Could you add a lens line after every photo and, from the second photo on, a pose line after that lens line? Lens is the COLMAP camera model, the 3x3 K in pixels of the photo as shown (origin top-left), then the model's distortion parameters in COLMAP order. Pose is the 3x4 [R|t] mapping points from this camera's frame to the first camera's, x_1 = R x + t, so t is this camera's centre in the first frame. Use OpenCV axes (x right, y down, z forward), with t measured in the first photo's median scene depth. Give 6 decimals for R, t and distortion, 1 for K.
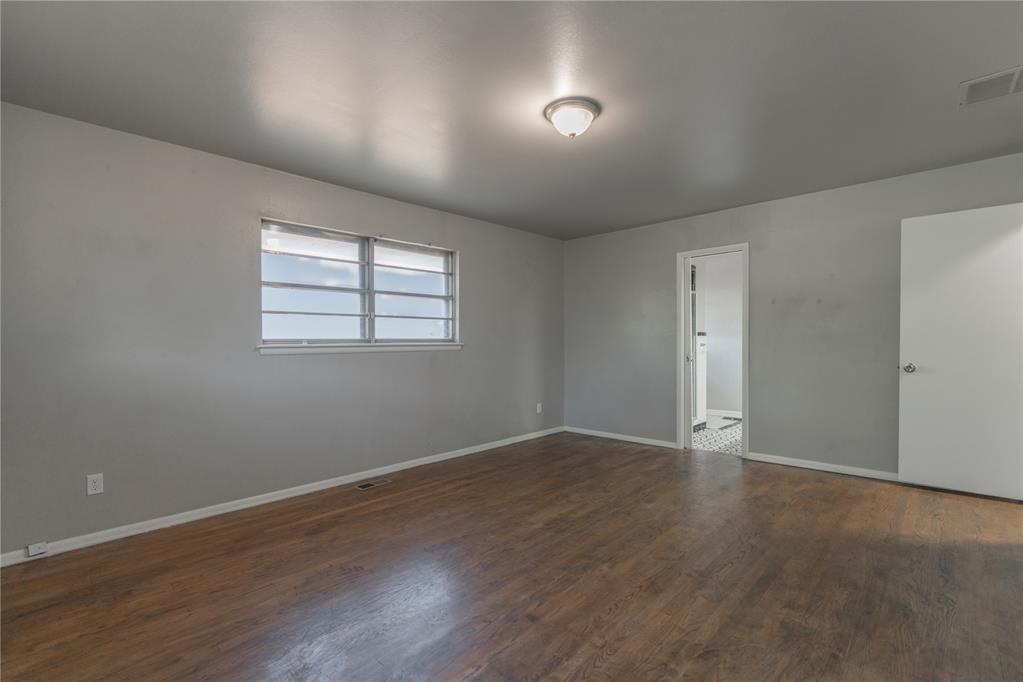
lens RADIAL K [[465.0, 0, 511.8], [0, 465.0, 361.5], [0, 0, 1]] dist [0.001242, -0.000058]
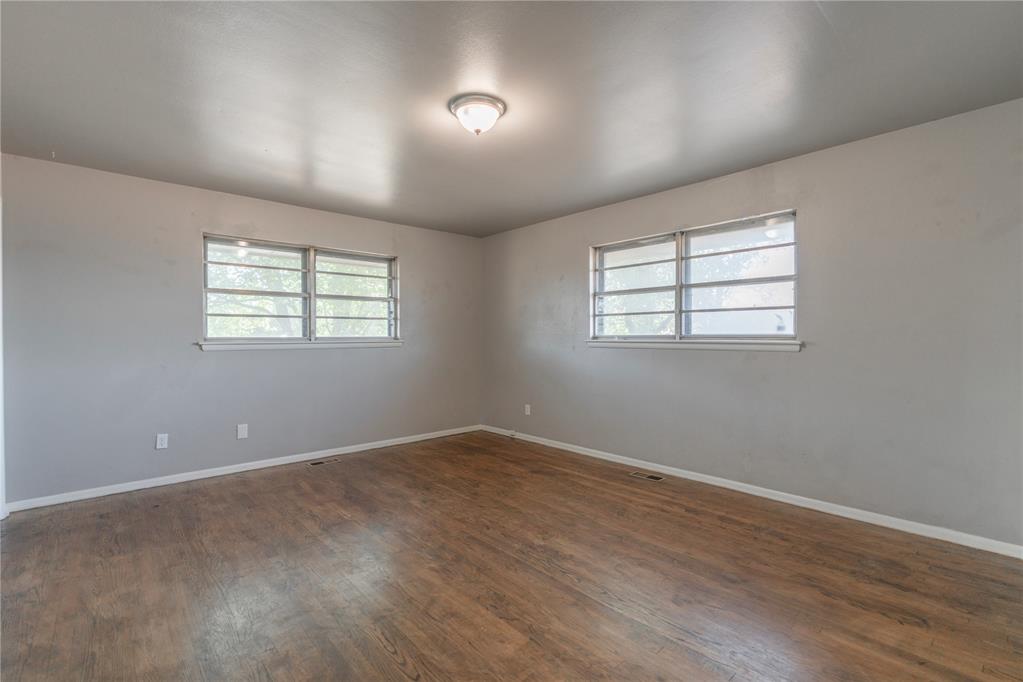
lens RADIAL K [[457.2, 0, 511.5], [0, 457.2, 341.0], [0, 0, 1]] dist [-0.003242, -0.000285]
pose [[-0.086729, 0.013418, -0.996142, 0.806681], [-0.041624, 0.998987, 0.017081, -0.044141], [0.995362, 0.042945, -0.086083, 0.858733]]
